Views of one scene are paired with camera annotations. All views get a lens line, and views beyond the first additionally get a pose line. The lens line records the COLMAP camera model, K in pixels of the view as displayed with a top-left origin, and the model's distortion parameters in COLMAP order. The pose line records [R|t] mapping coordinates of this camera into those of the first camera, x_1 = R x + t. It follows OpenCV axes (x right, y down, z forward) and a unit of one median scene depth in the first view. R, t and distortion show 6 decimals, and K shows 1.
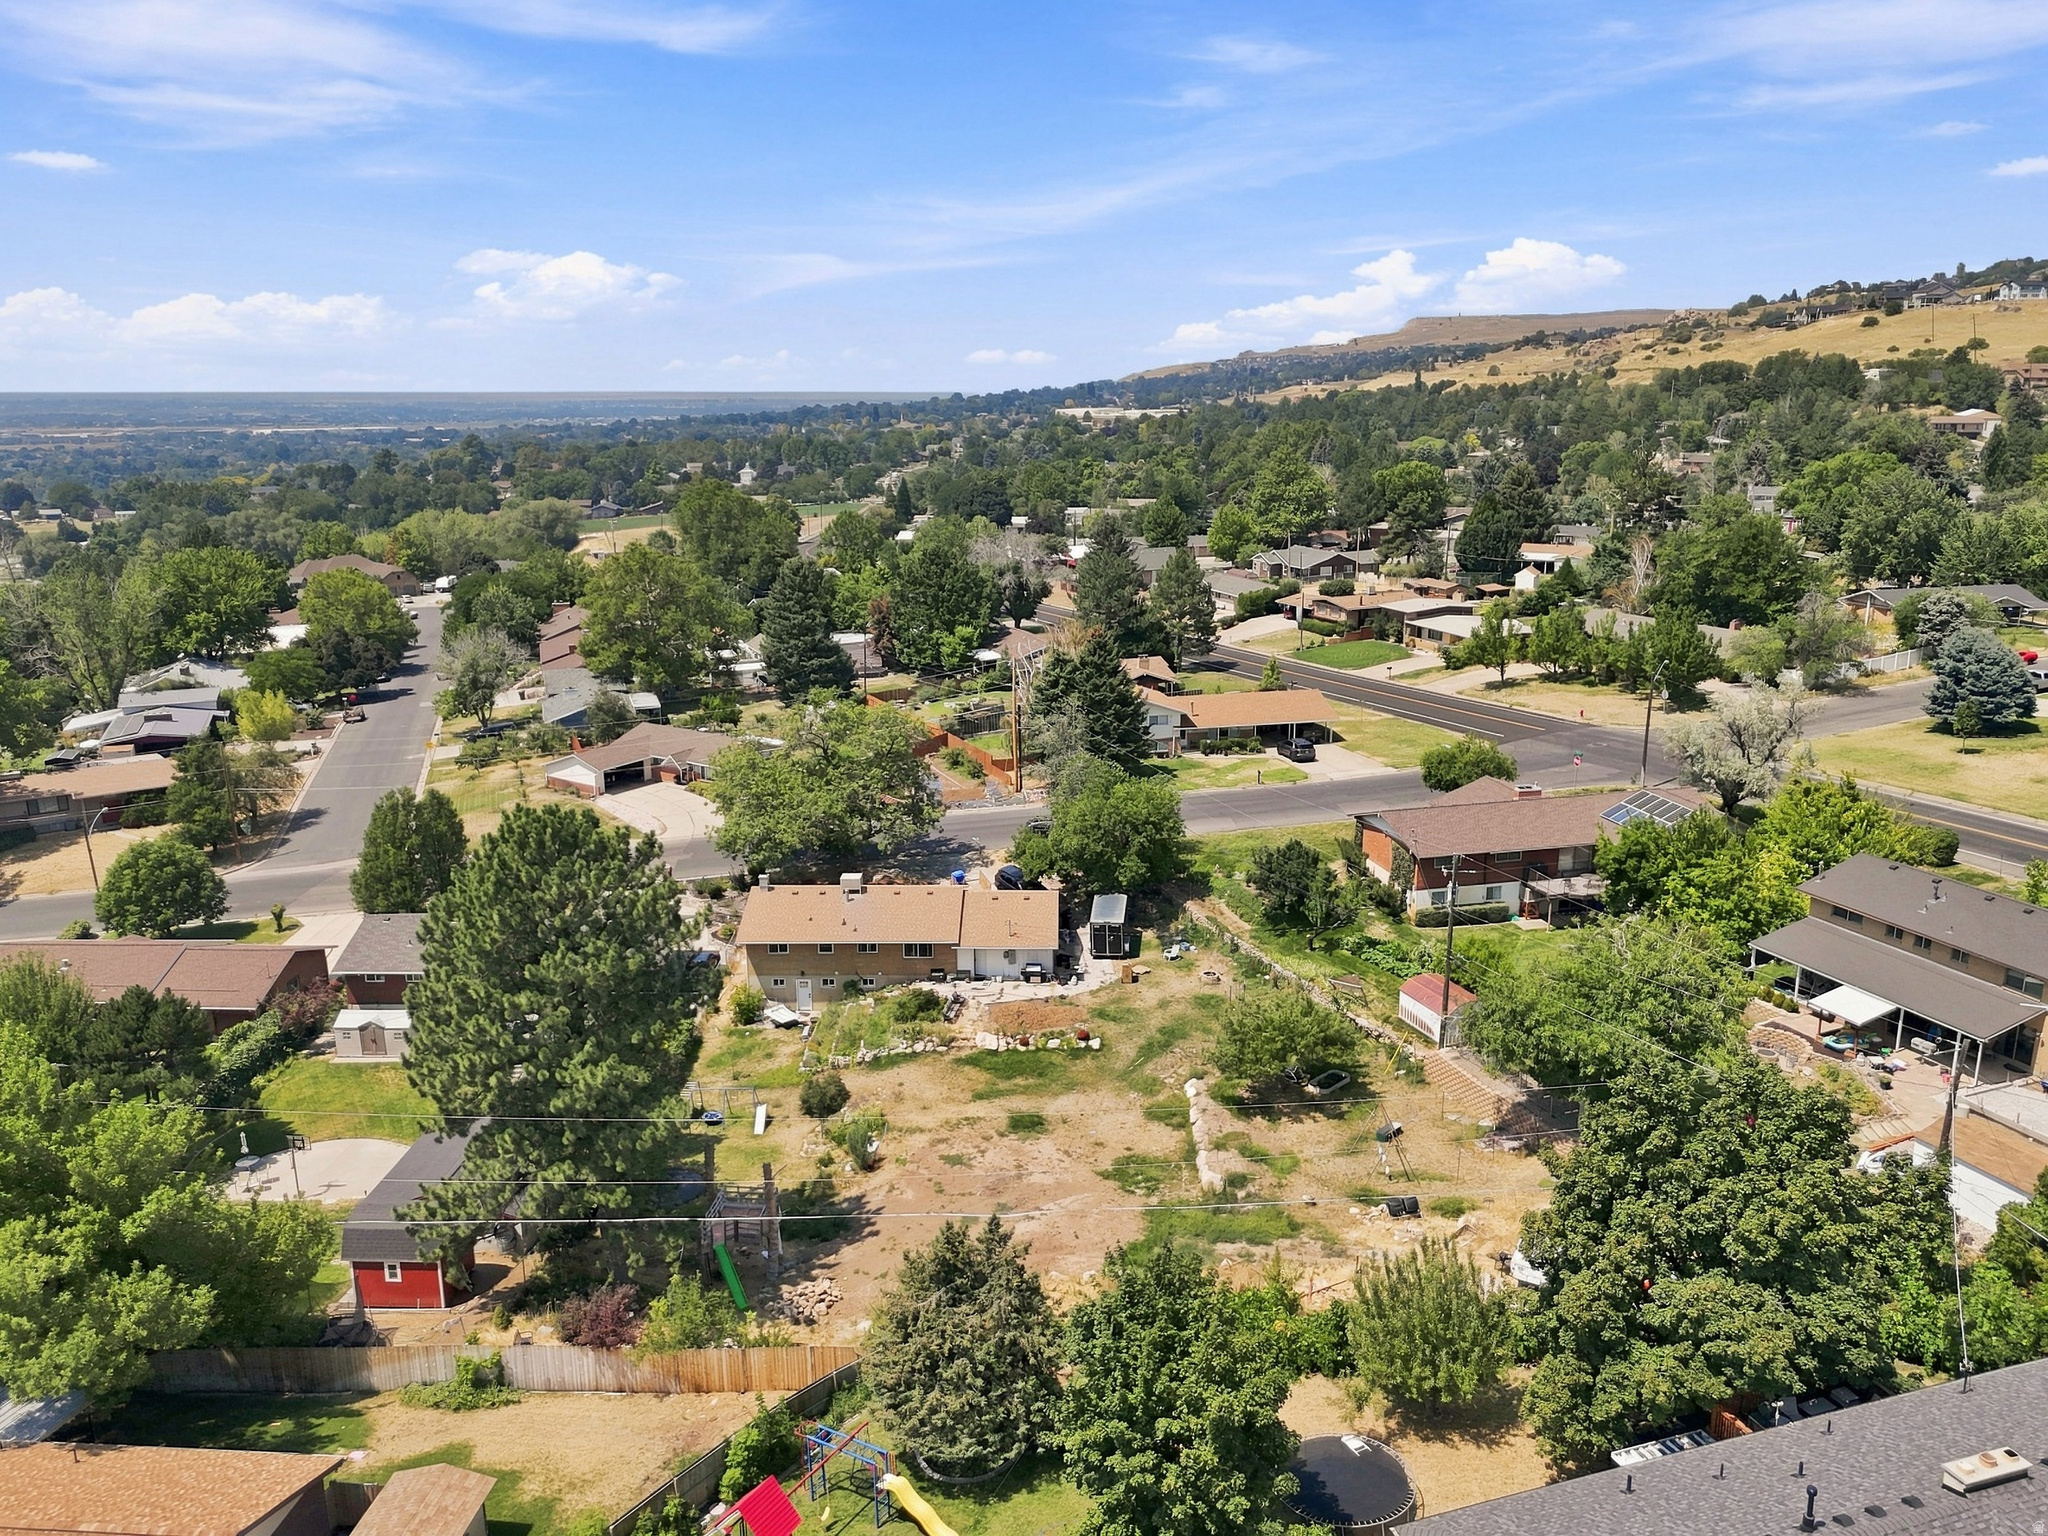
lens RADIAL K [[1479.1, 0, 1029.7], [0, 1479.1, 779.9], [0, 0, 1]] dist [0.059922, -0.058043]
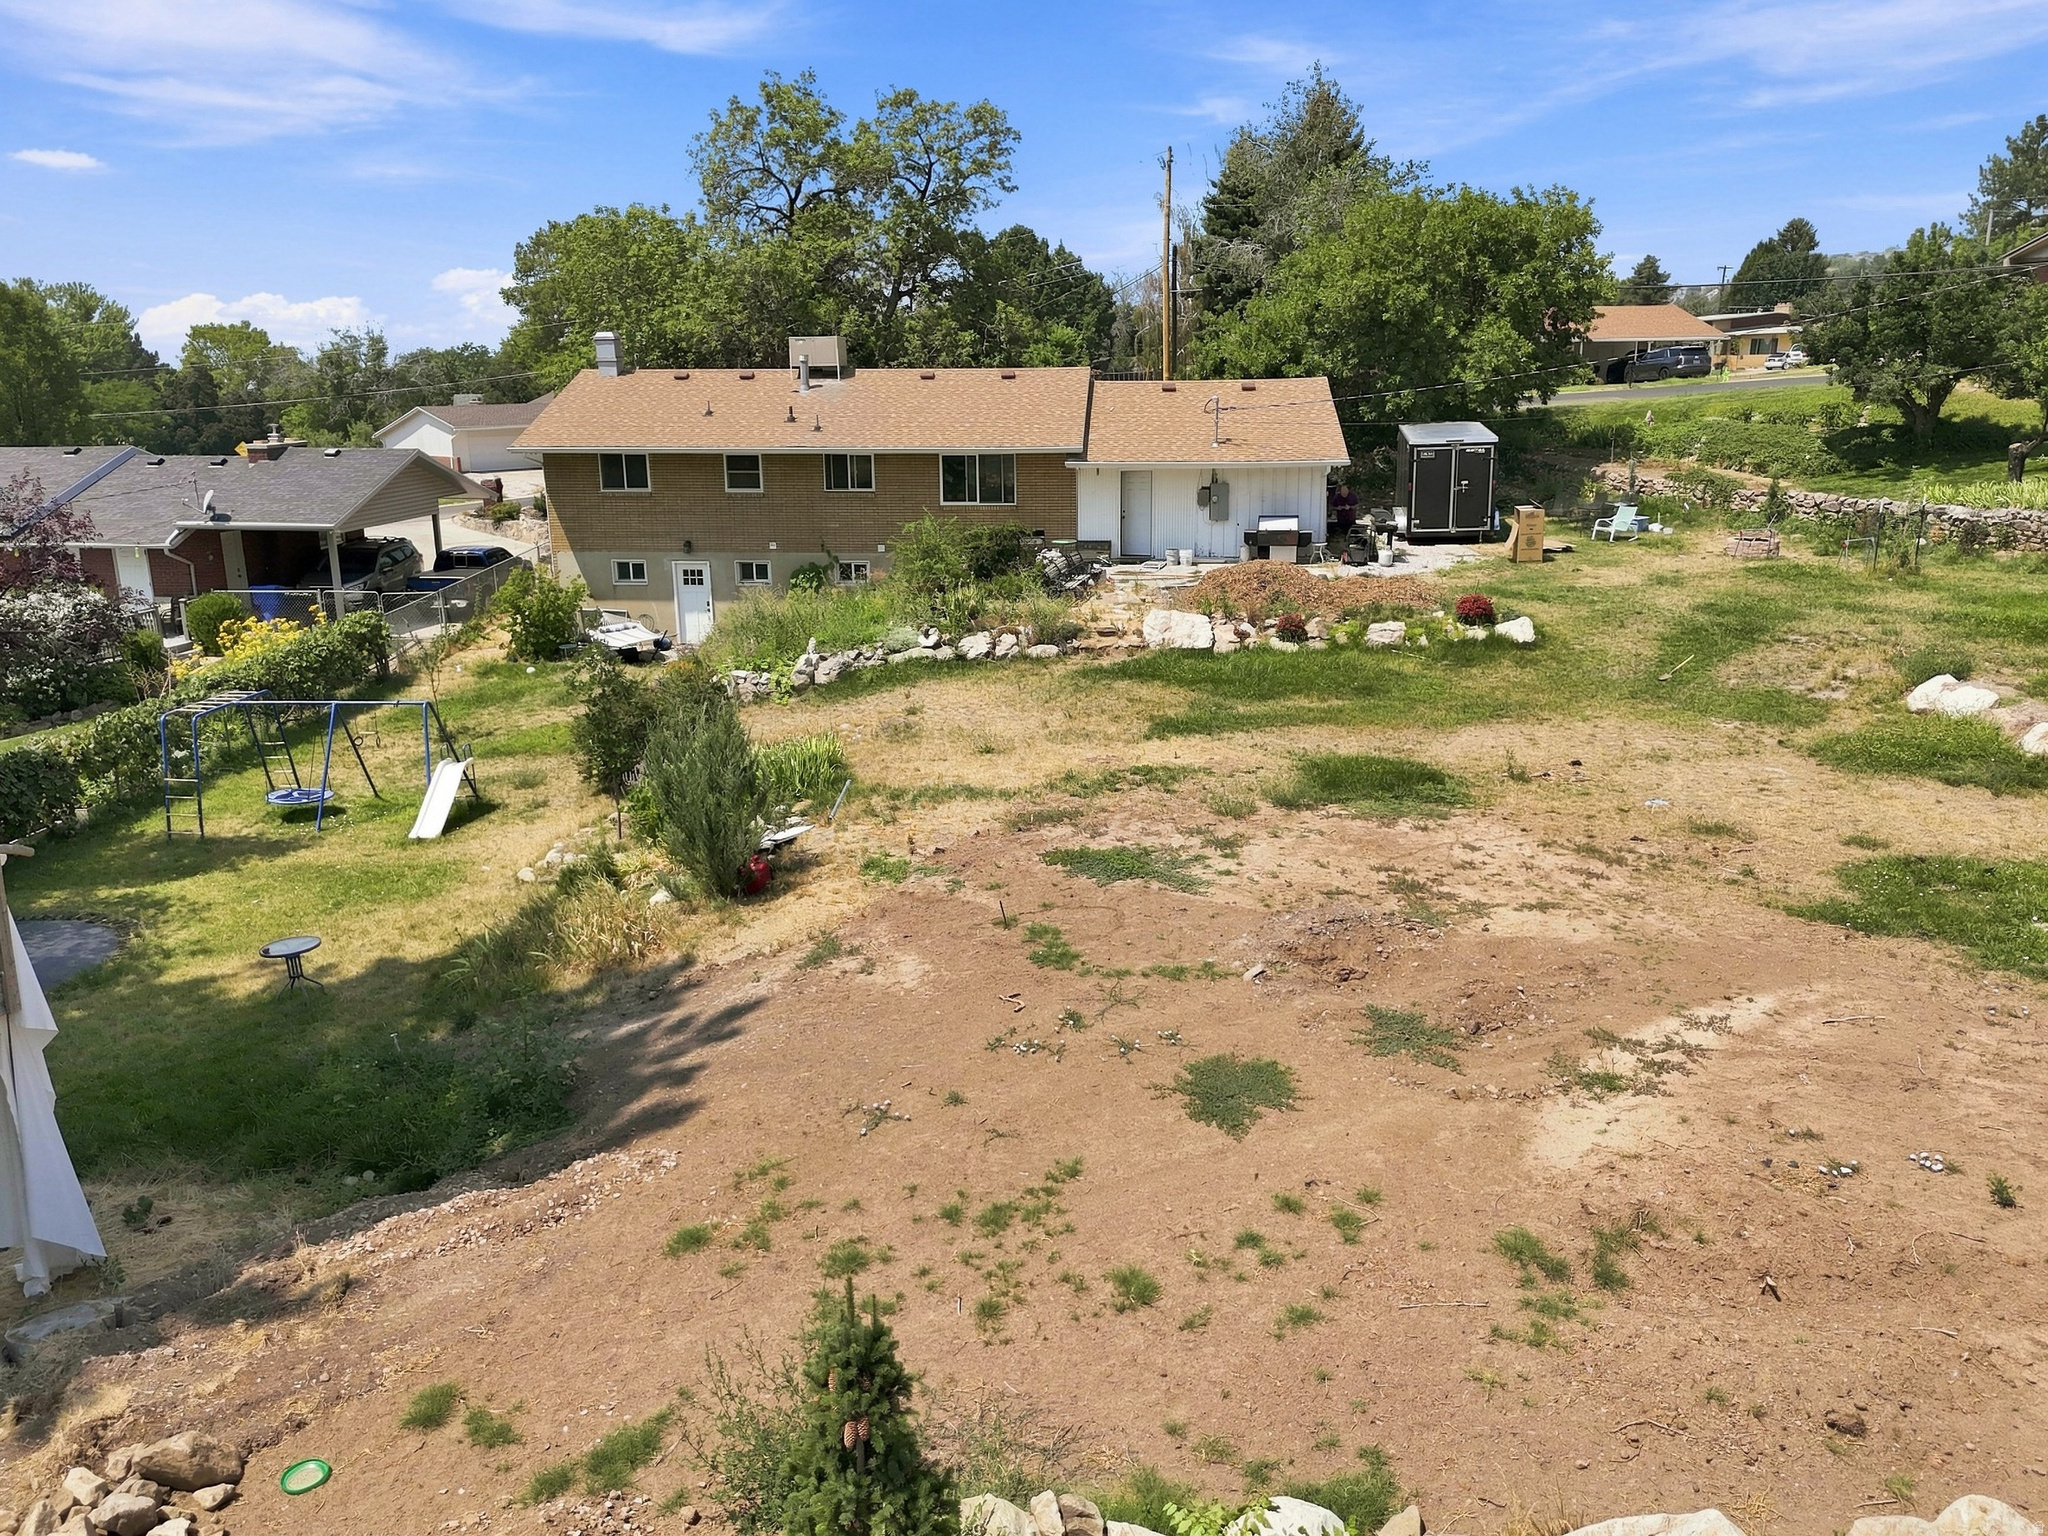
lens RADIAL K [[1479.1, 0, 1029.7], [0, 1479.1, 779.9], [0, 0, 1]] dist [0.059922, -0.058043]
pose [[0.998704, 0.016313, -0.048210, -0.045548], [-0.016197, 0.999865, 0.002793, 0.209952], [0.048249, -0.002009, 0.998833, 0.665748]]
